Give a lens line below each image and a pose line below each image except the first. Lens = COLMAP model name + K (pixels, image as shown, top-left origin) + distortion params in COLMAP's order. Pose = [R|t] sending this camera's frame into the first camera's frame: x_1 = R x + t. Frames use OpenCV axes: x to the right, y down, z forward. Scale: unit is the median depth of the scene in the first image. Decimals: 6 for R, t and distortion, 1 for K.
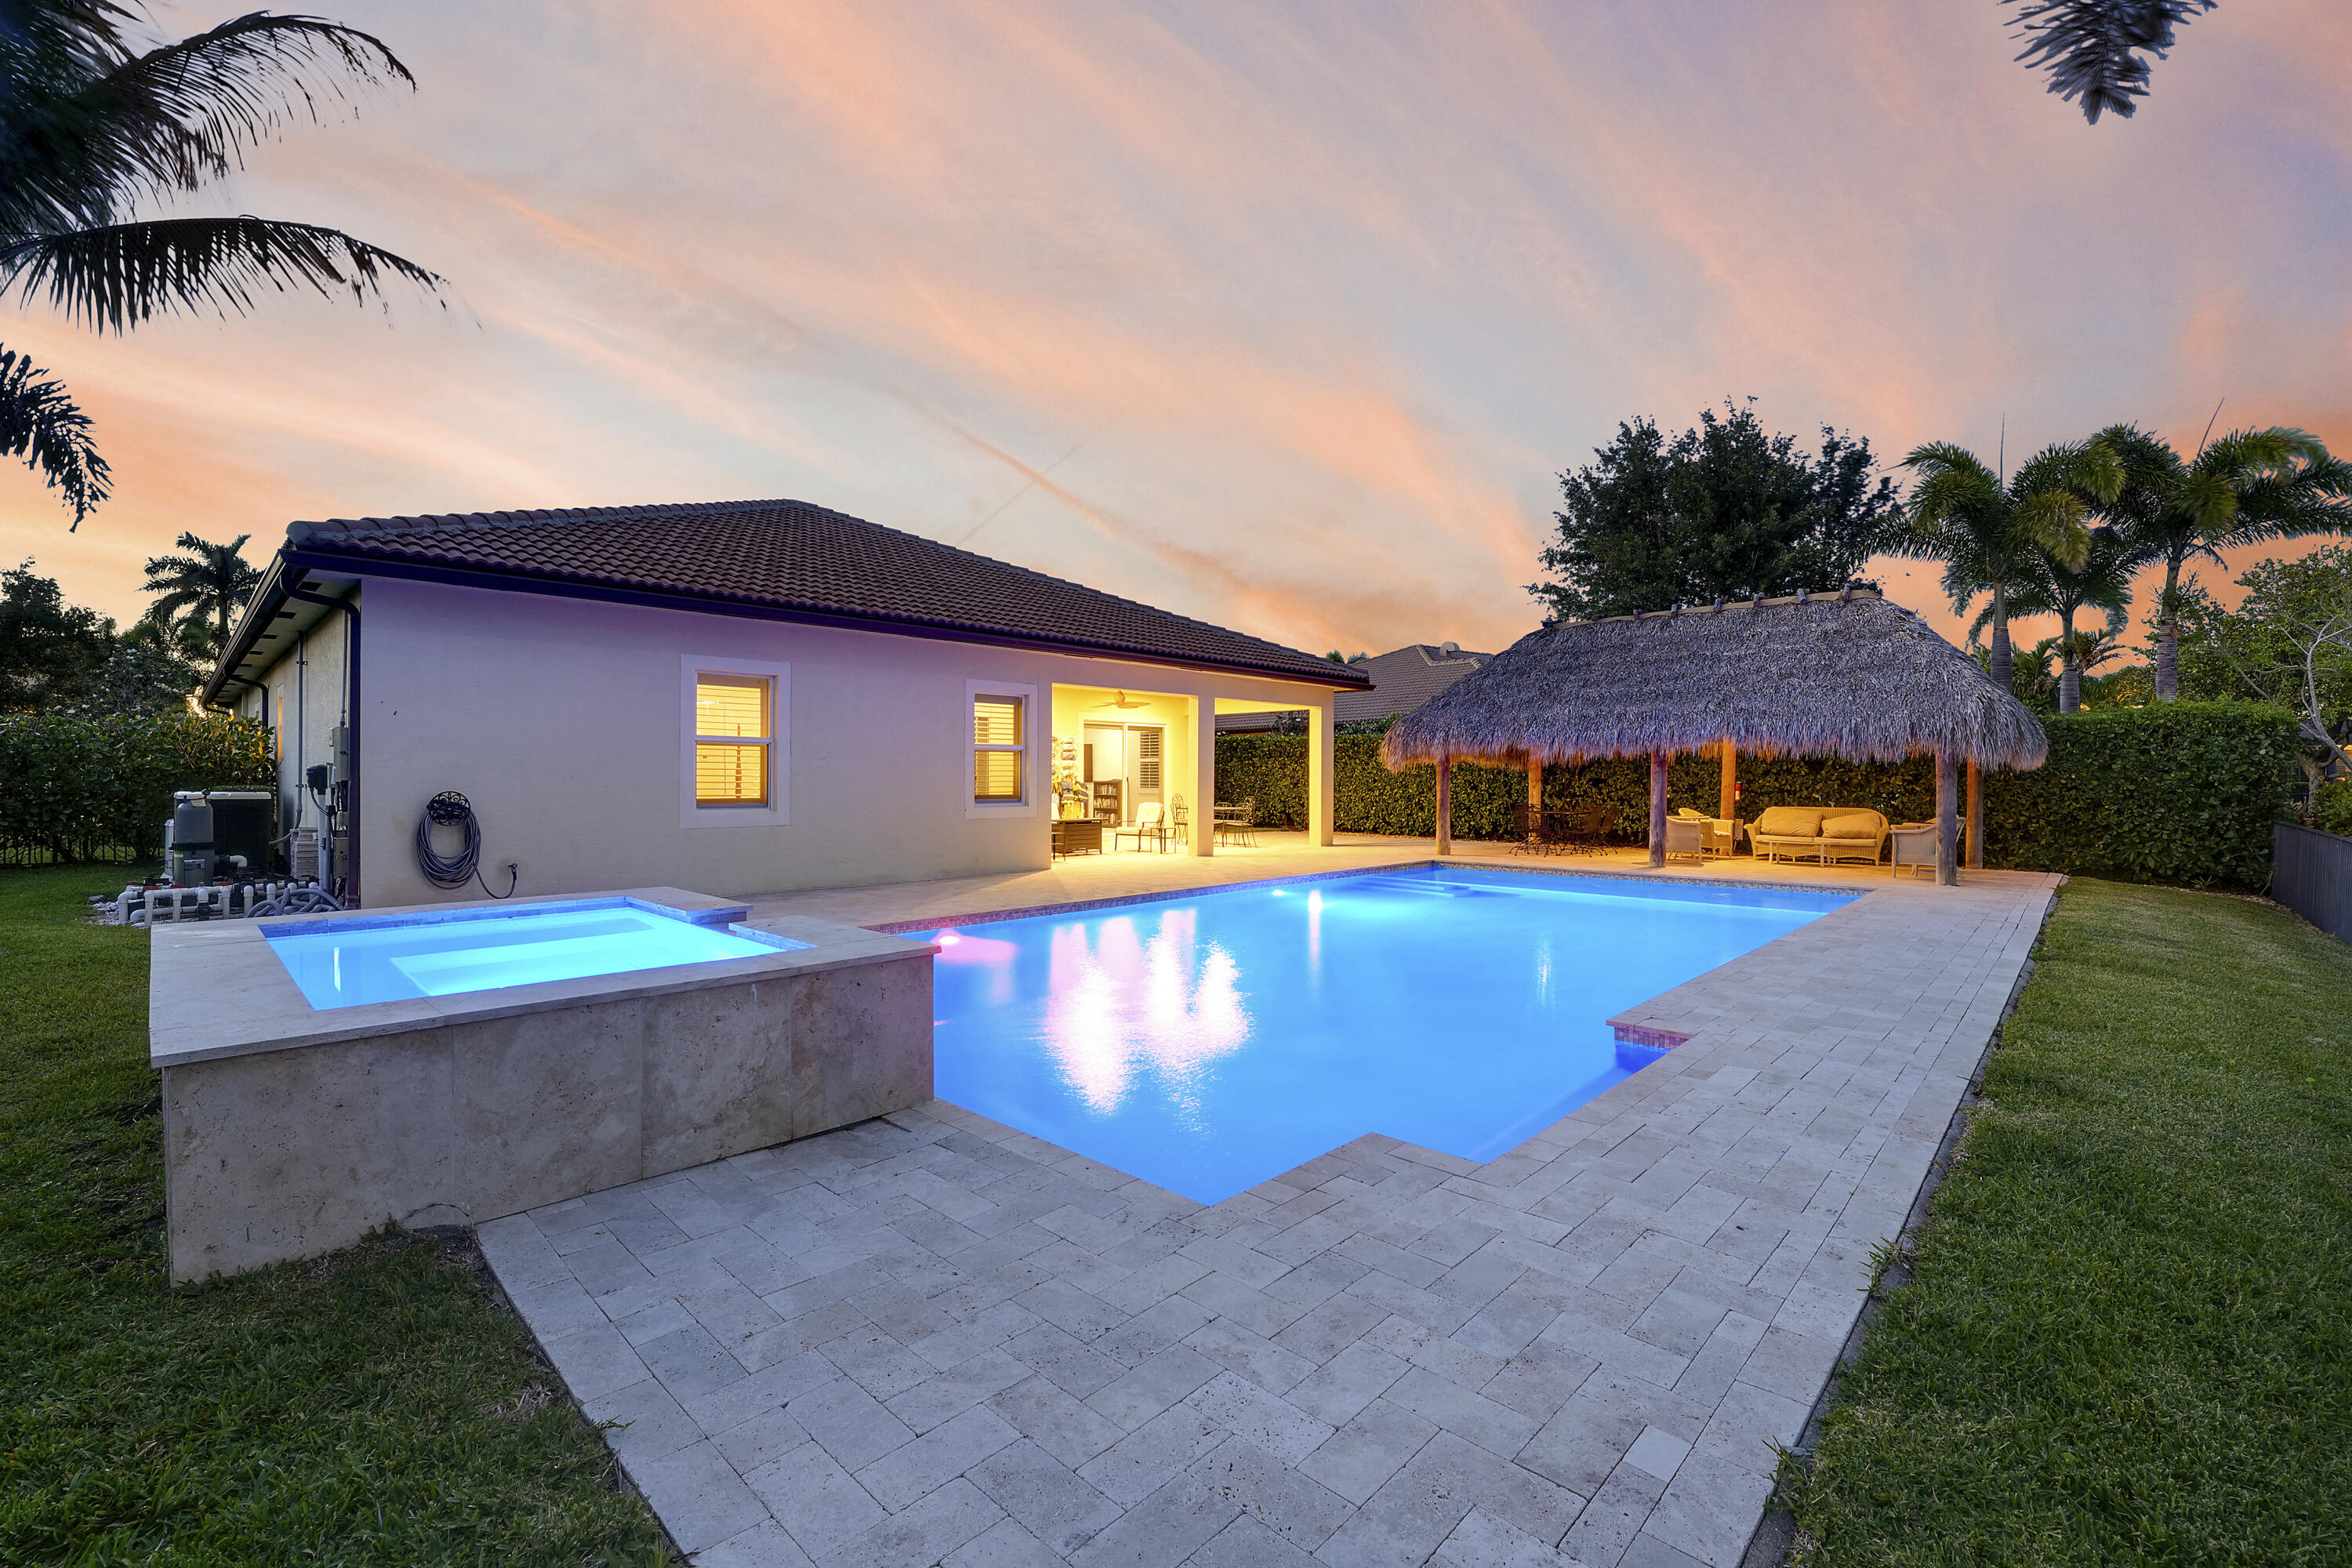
lens RADIAL K [[963.8, 0, 1166.4], [0, 963.8, 791.0], [0, 0, 1]] dist [-0.014458, 0.000691]
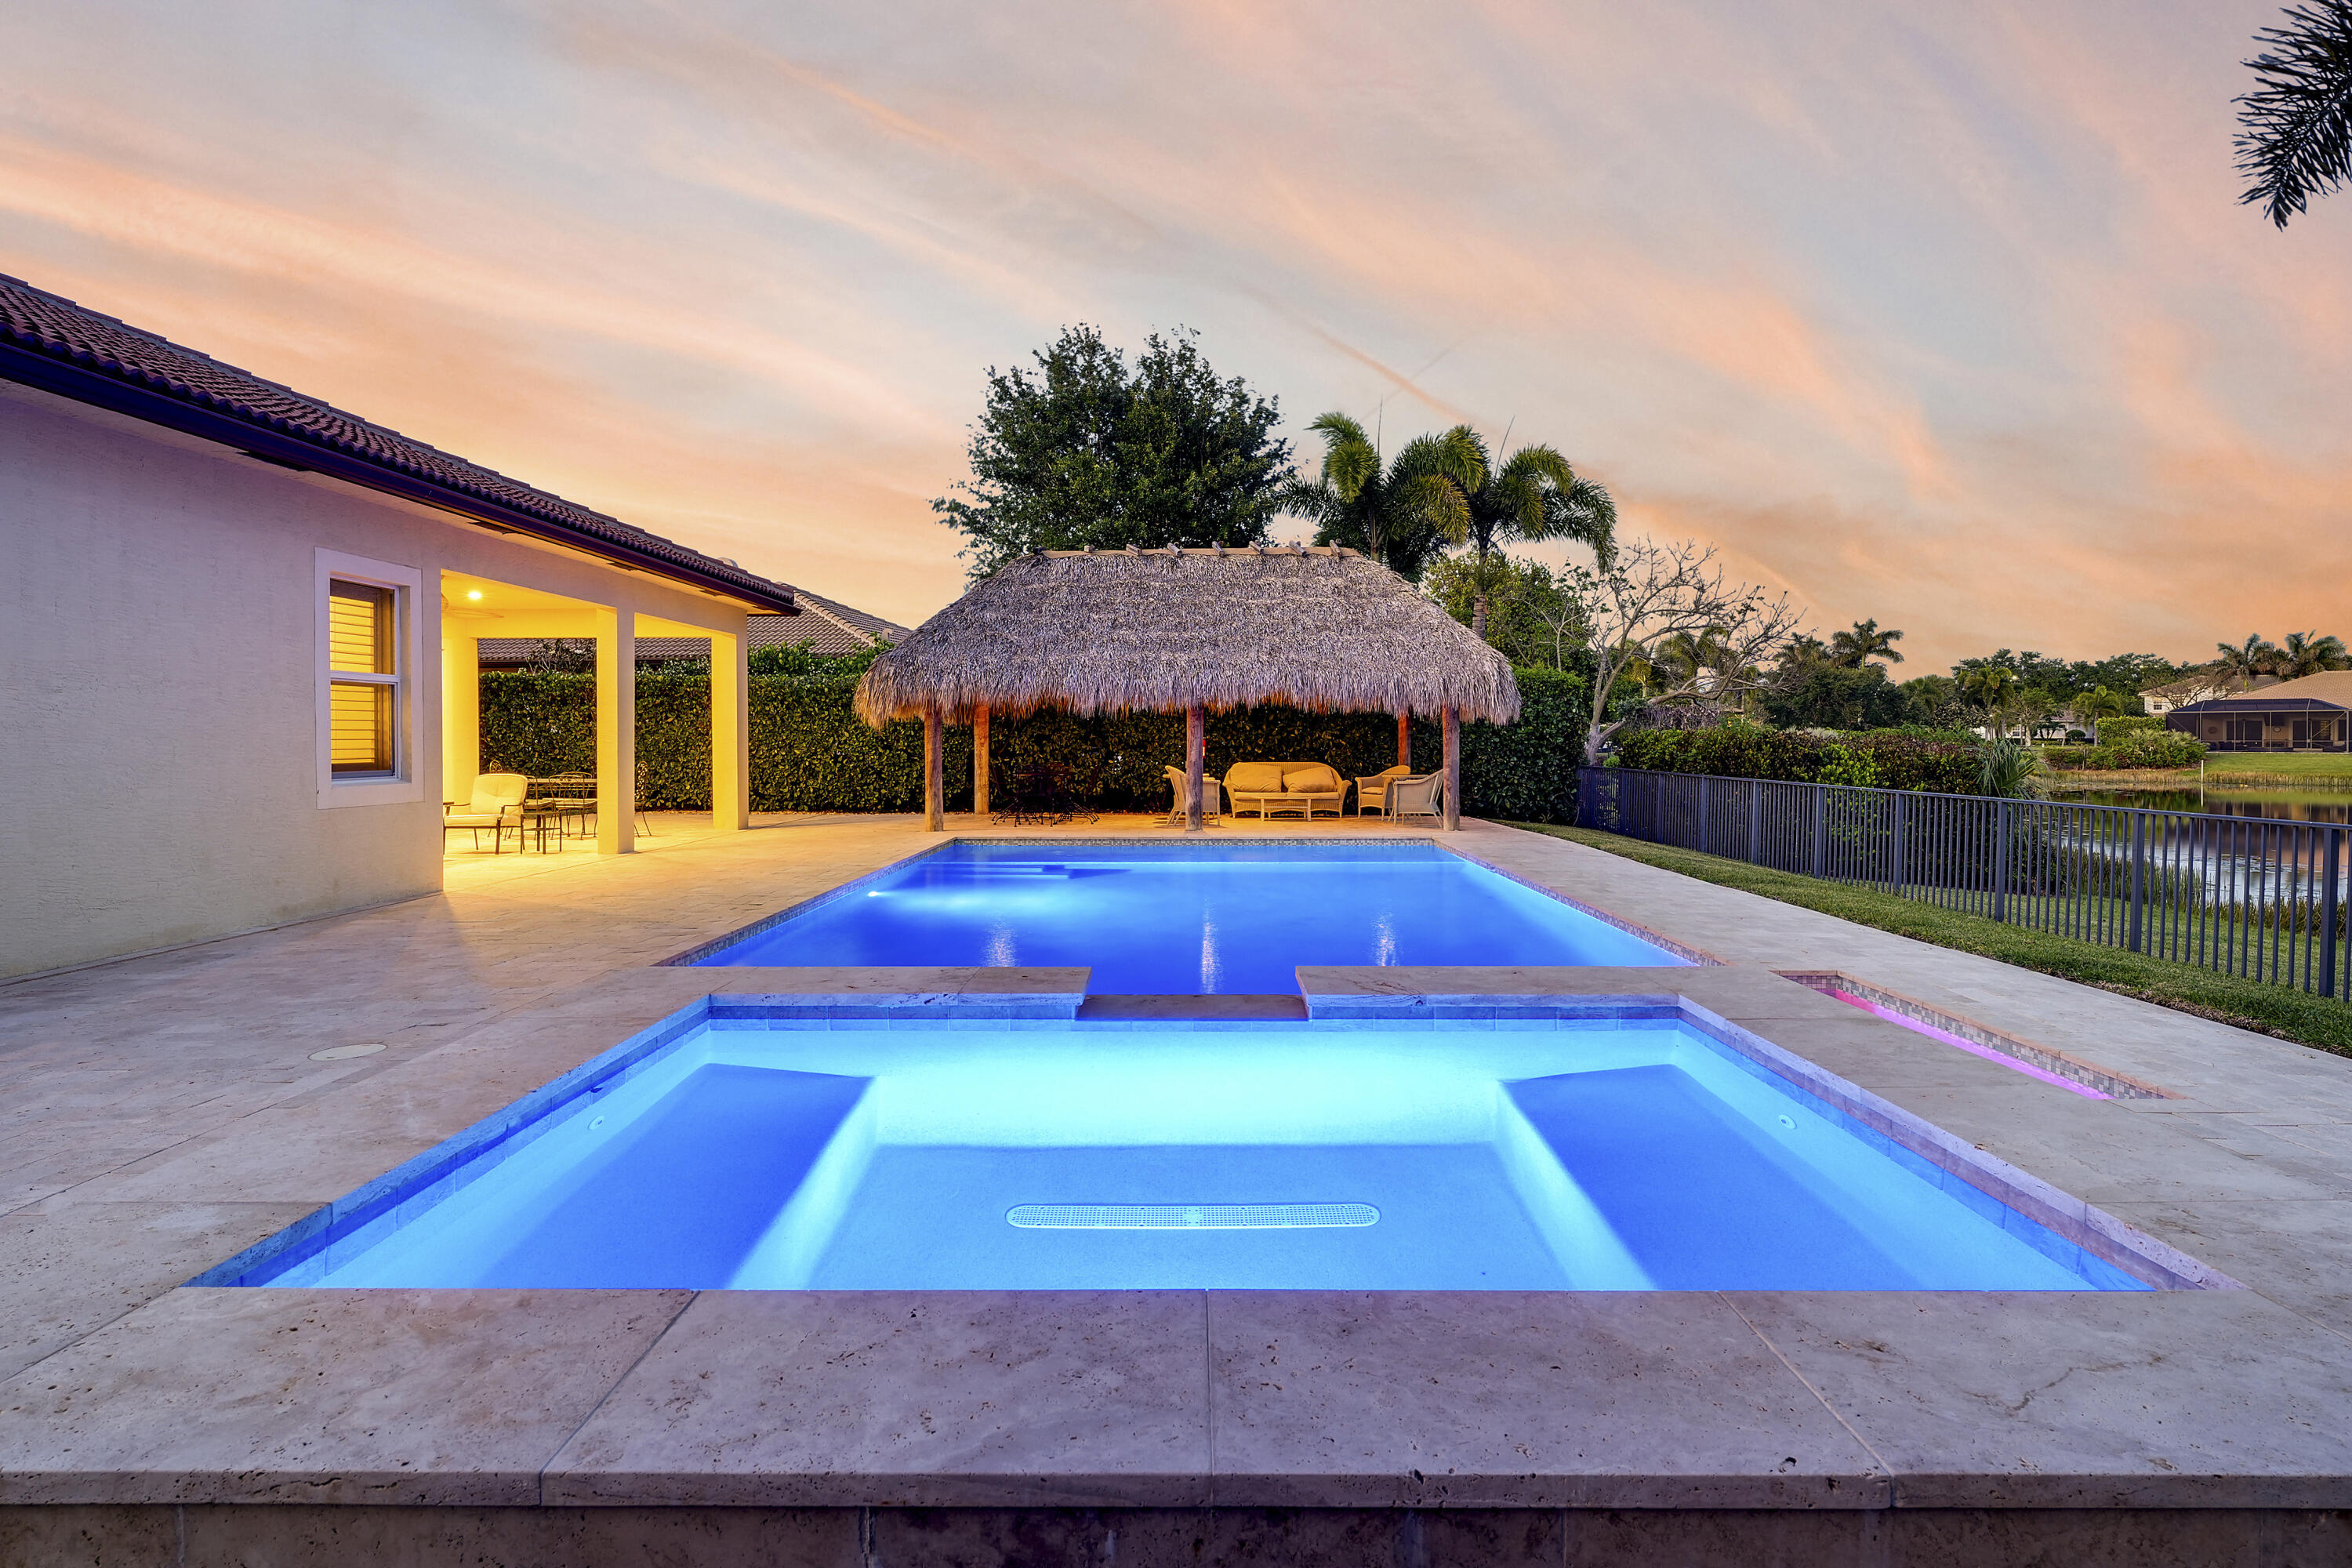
lens RADIAL K [[1207.4, 0, 1177.2], [0, 1207.4, 758.8], [0, 0, 1]] dist [-0.004417, 0.001674]
pose [[0.740868, -0.015713, 0.671467, -0.230268], [0.013195, 0.999874, 0.008839, 0.000832], [-0.671521, 0.002312, 0.740982, 0.138638]]
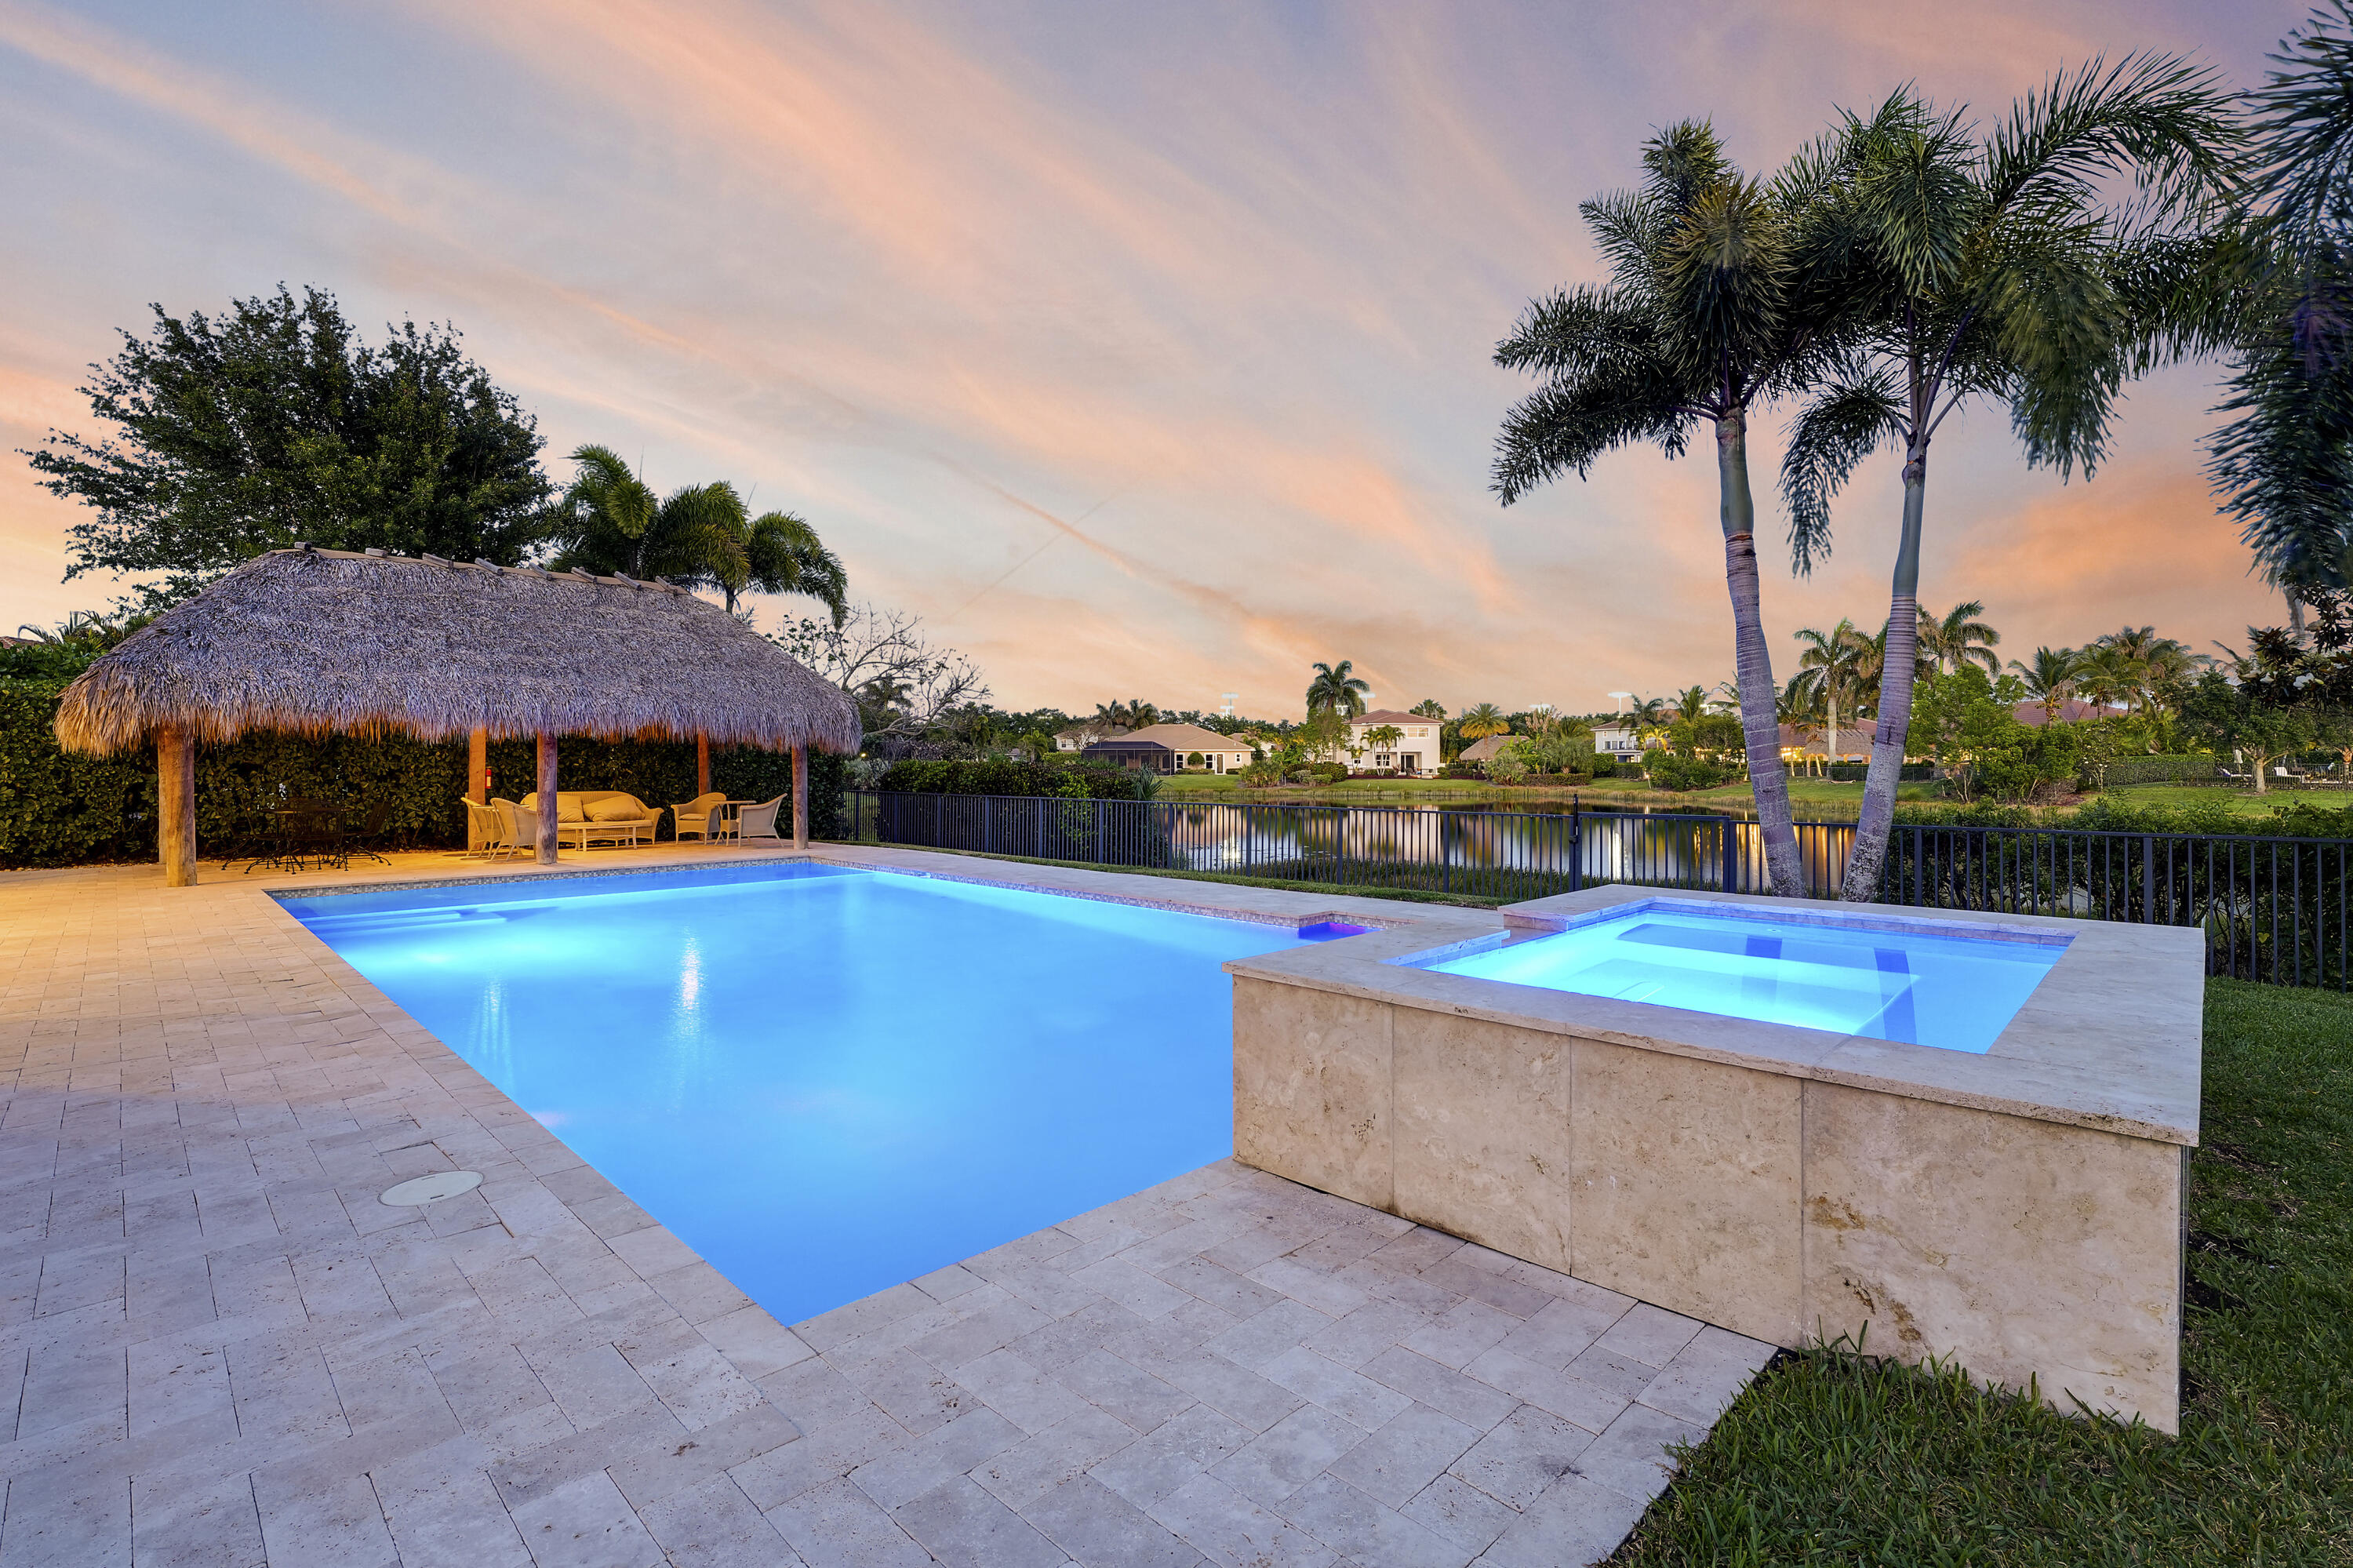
lens RADIAL K [[1060.8, 0, 1172.1], [0, 1060.8, 774.7], [0, 0, 1]] dist [-0.023952, -0.000198]
pose [[0.031923, -0.011983, 0.999418, -0.362461], [0.017690, 0.999778, 0.011422, -0.002292], [-0.999334, 0.017315, 0.032128, 0.342464]]
